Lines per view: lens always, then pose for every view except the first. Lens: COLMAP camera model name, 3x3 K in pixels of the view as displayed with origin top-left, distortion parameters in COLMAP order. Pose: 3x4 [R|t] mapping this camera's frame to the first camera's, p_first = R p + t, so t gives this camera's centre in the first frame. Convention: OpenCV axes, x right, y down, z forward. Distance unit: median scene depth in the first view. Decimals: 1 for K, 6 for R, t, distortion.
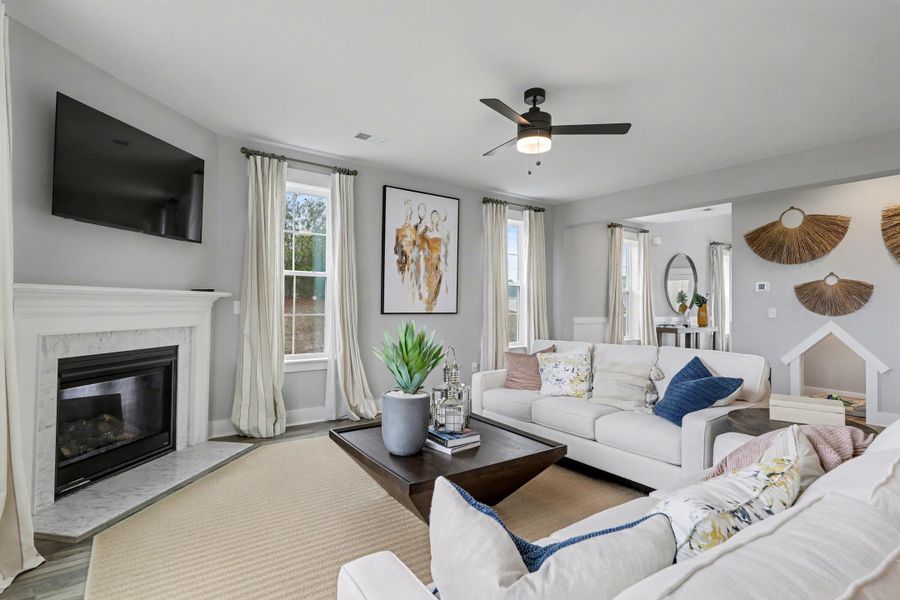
lens RADIAL K [[421.1, 0, 448.4], [0, 421.1, 300.9], [0, 0, 1]] dist [0.002685, 0.000152]
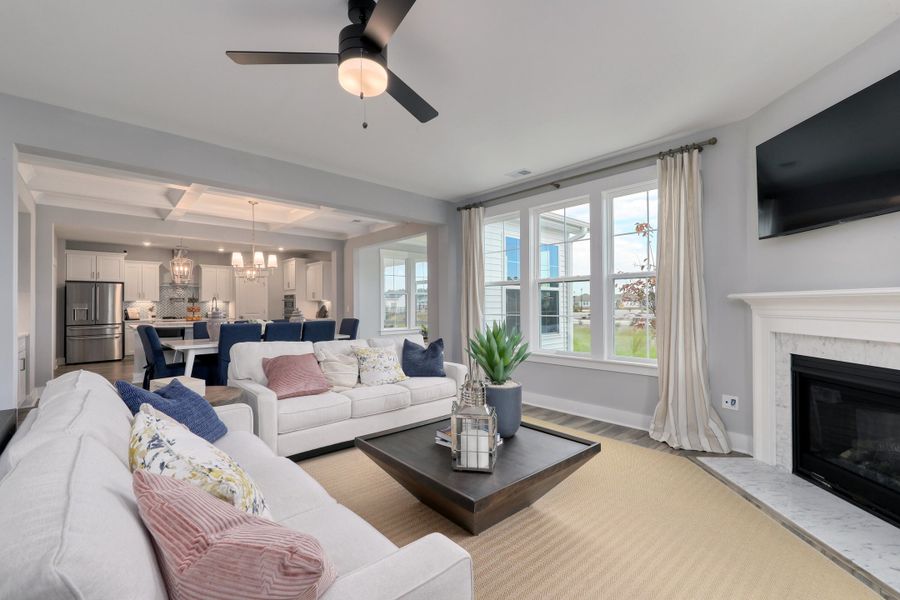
lens RADIAL K [[417.5, 0, 452.9], [0, 417.5, 304.0], [0, 0, 1]] dist [0.001541, 0.023416]
pose [[-0.990072, -0.008371, -0.140308, 0.103896], [-0.008060, 0.999964, -0.002783, 0.004864], [0.140326, -0.001625, -0.990104, 1.148338]]
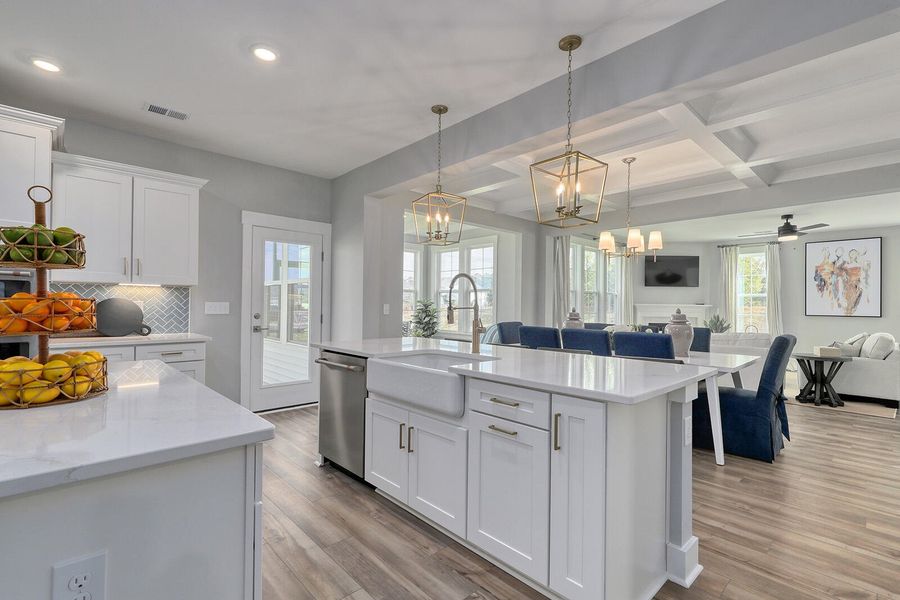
lens RADIAL K [[413.3, 0, 448.8], [0, 413.3, 302.0], [0, 0, 1]] dist [0.003312, 0.000172]
pose [[0.147985, -0.020261, -0.988782, 1.289324], [-0.011302, 0.999690, -0.022176, 0.028094], [0.988925, 0.014457, 0.147710, -0.707425]]
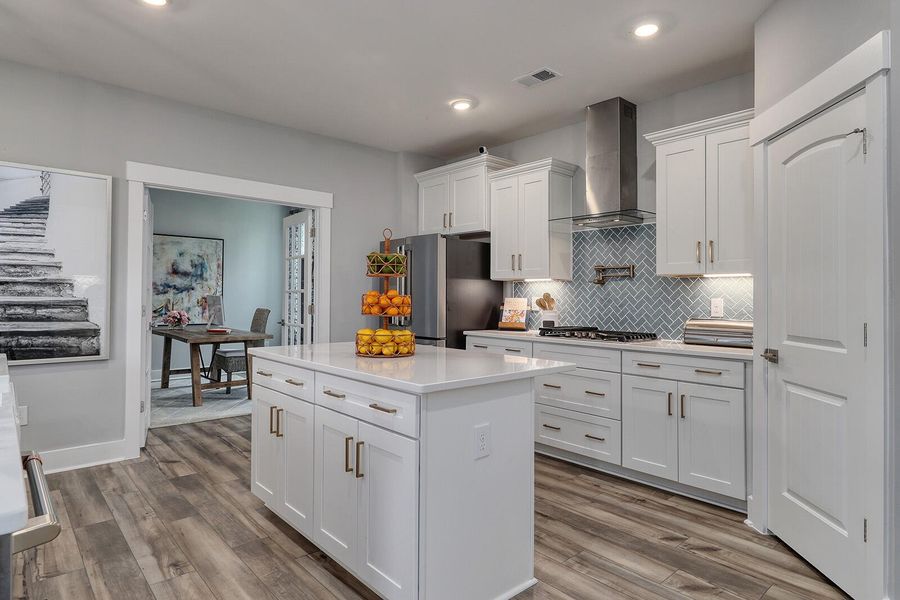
lens RADIAL K [[504.2, 0, 460.0], [0, 504.2, 288.8], [0, 0, 1]] dist [0.003347, 0.000267]
pose [[-0.131805, 0.001053, 0.991275, 0.466309], [-0.010459, 0.999942, -0.002453, 0.018194], [-0.991220, -0.010691, -0.131786, -0.923610]]
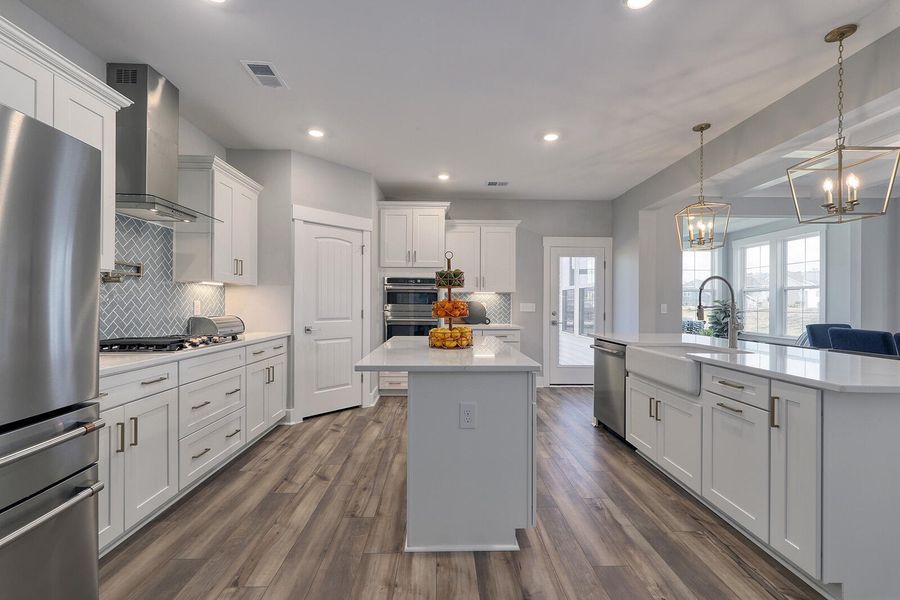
lens RADIAL K [[377.1, 0, 449.7], [0, 377.1, 302.3], [0, 0, 1]] dist [0.001482, 0.000161]
pose [[-0.550375, -0.020120, -0.834675, 1.433290], [-0.015706, 0.999782, -0.013744, 0.031041], [0.834770, 0.005545, -0.550571, -0.632187]]
